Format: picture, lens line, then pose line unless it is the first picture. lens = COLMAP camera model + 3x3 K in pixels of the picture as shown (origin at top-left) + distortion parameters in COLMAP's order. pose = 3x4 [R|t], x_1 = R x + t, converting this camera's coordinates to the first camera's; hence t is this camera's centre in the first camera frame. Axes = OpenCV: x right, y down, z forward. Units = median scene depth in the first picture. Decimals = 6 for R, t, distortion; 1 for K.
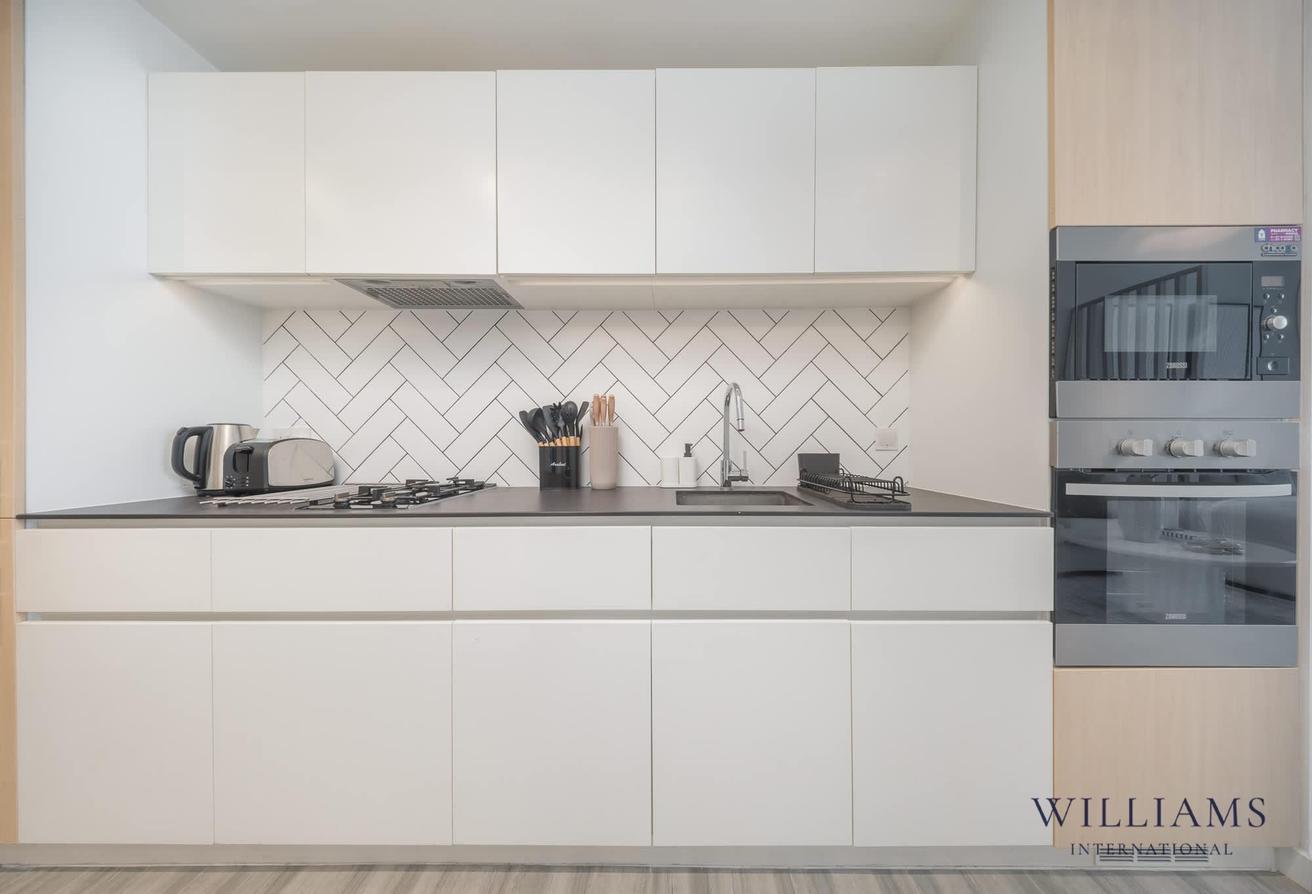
lens RADIAL K [[386.7, 0, 654.5], [0, 386.7, 442.6], [0, 0, 1]] dist [-0.000227, -0.000174]
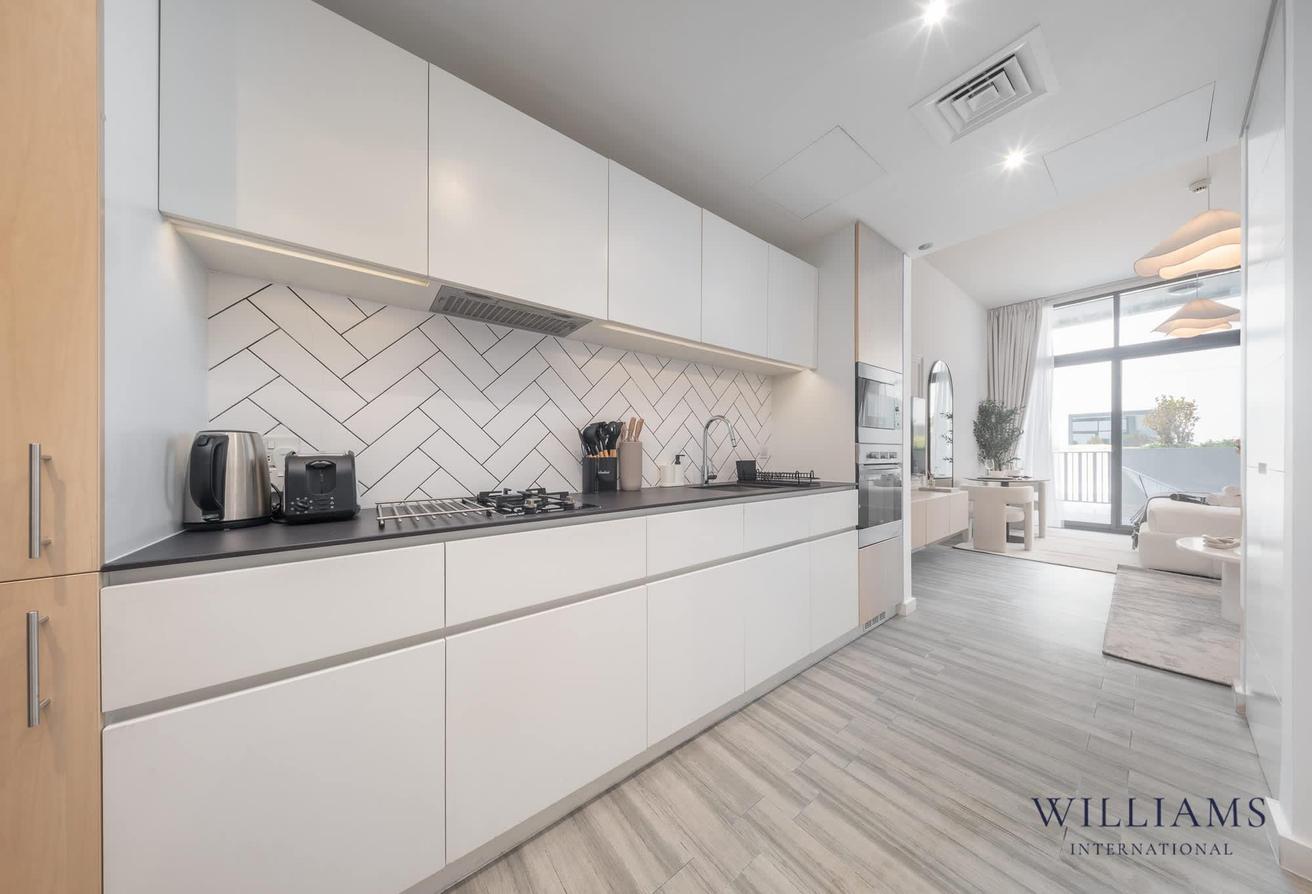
lens RADIAL K [[386.7, 0, 647.4], [0, 386.7, 456.7], [0, 0, 1]] dist [-0.000227, -0.000174]
pose [[0.793915, -0.007612, 0.607981, -0.876826], [0.009244, 0.999957, 0.000449, 0.007551], [-0.607959, 0.005264, 0.793951, -0.056782]]
